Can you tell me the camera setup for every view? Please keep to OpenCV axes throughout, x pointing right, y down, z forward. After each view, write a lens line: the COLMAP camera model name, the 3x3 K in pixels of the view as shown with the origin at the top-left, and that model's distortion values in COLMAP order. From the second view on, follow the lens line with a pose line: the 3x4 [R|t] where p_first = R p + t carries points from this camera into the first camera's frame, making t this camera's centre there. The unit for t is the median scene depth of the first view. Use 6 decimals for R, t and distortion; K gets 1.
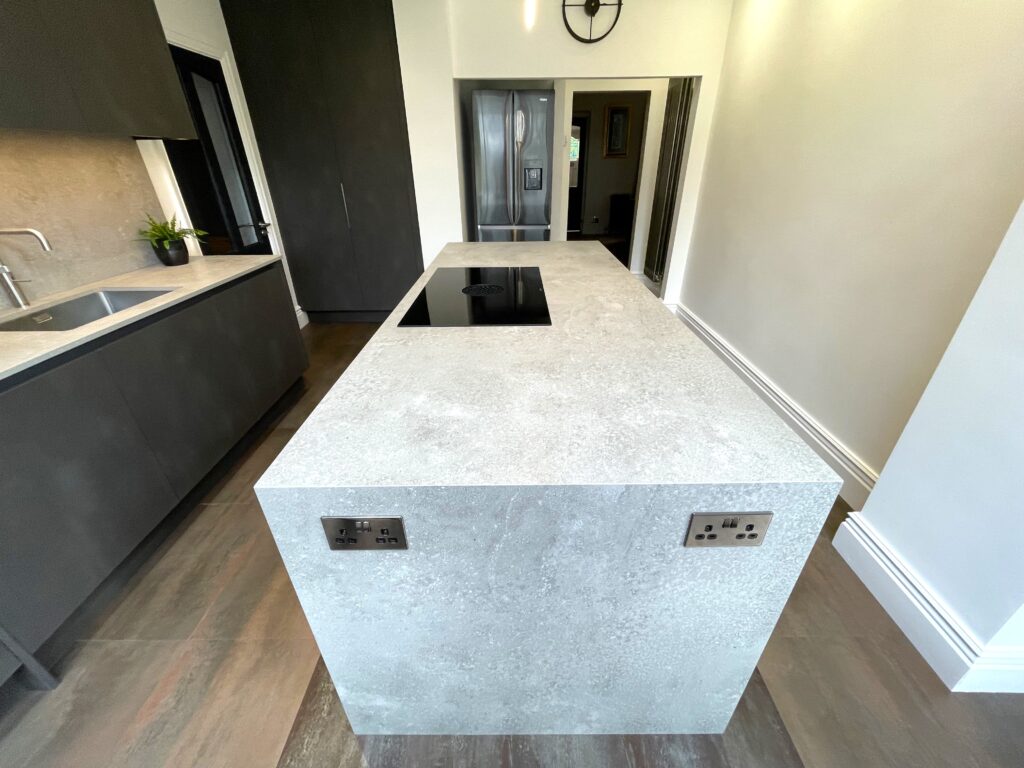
lens RADIAL K [[413.2, 0, 513.3], [0, 413.2, 382.0], [0, 0, 1]] dist [-0.002042, -0.000308]
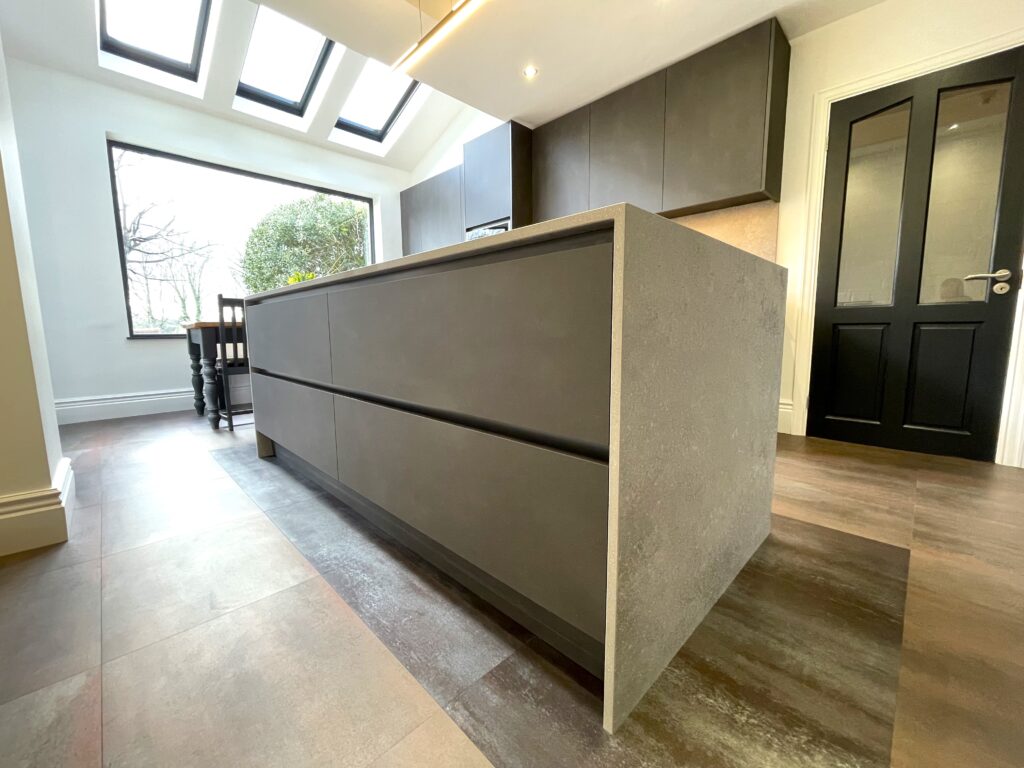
lens RADIAL K [[411.2, 0, 512.0], [0, 411.2, 384.0], [0, 0, 1]] dist [0.000488, 0.000063]
pose [[-0.710488, 0.107839, -0.695397, 0.847892], [-0.322471, 0.828435, 0.457939, -0.700395], [0.625475, 0.549606, -0.553818, 2.321502]]
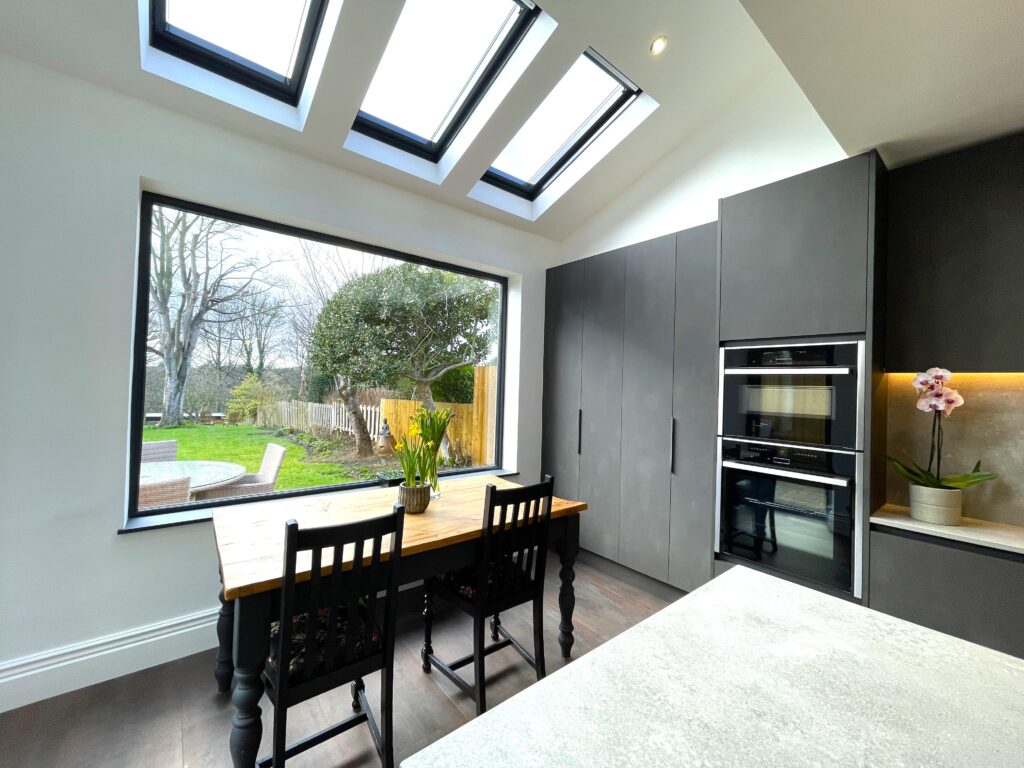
lens RADIAL K [[413.2, 0, 513.3], [0, 413.2, 382.0], [0, 0, 1]] dist [-0.002042, -0.000308]
pose [[-0.774763, -0.018647, -0.631977, 0.591338], [-0.320233, 0.873440, 0.366814, -0.369435], [0.545154, 0.486574, -0.682681, 0.673417]]
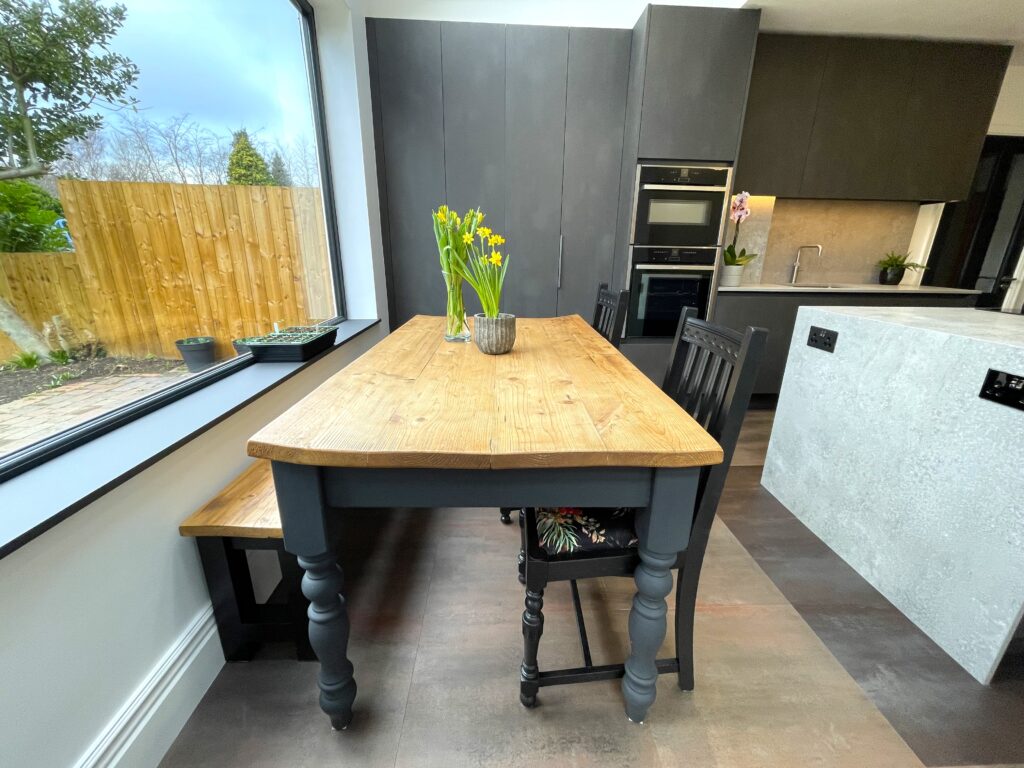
lens RADIAL K [[413.2, 0, 513.3], [0, 413.2, 382.0], [0, 0, 1]] dist [-0.002042, -0.000308]
pose [[0.045521, 0.314145, -0.948283, 0.991279], [-0.489969, 0.834264, 0.252853, 0.458445], [0.870551, 0.453119, 0.191898, -0.440759]]
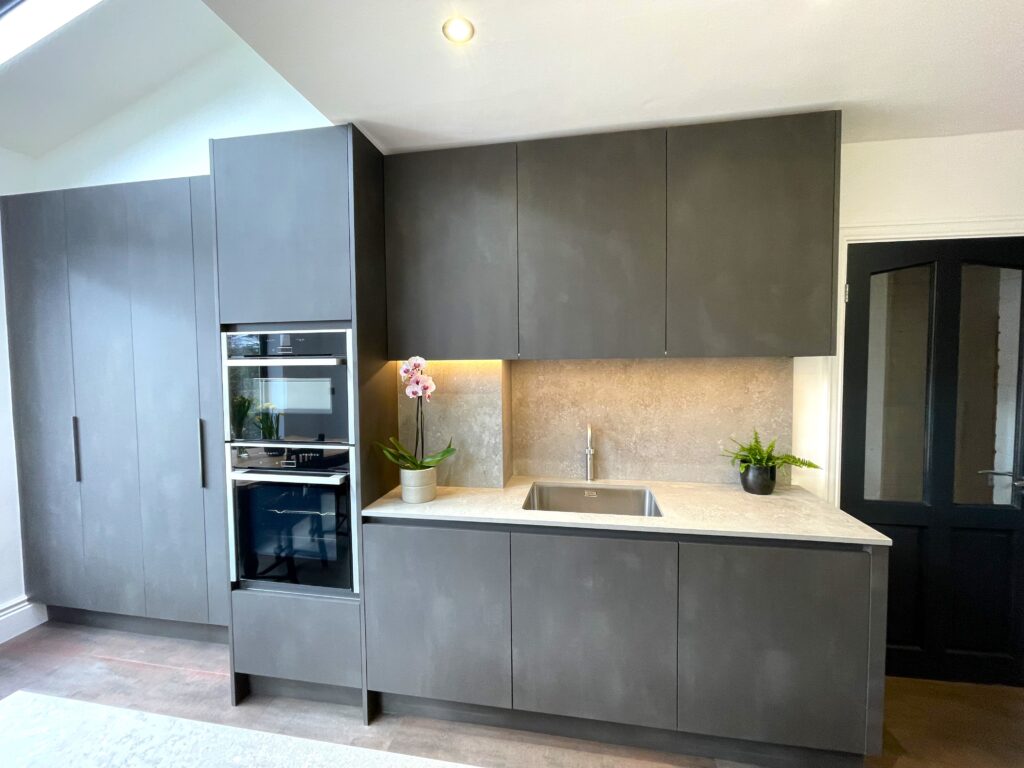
lens RADIAL K [[413.2, 0, 513.3], [0, 413.2, 382.0], [0, 0, 1]] dist [-0.002042, -0.000308]
pose [[-0.169647, 0.057623, -0.983819, 0.073668], [-0.459649, 0.878429, 0.130711, -0.601519], [0.871747, 0.474386, -0.122536, 0.968586]]
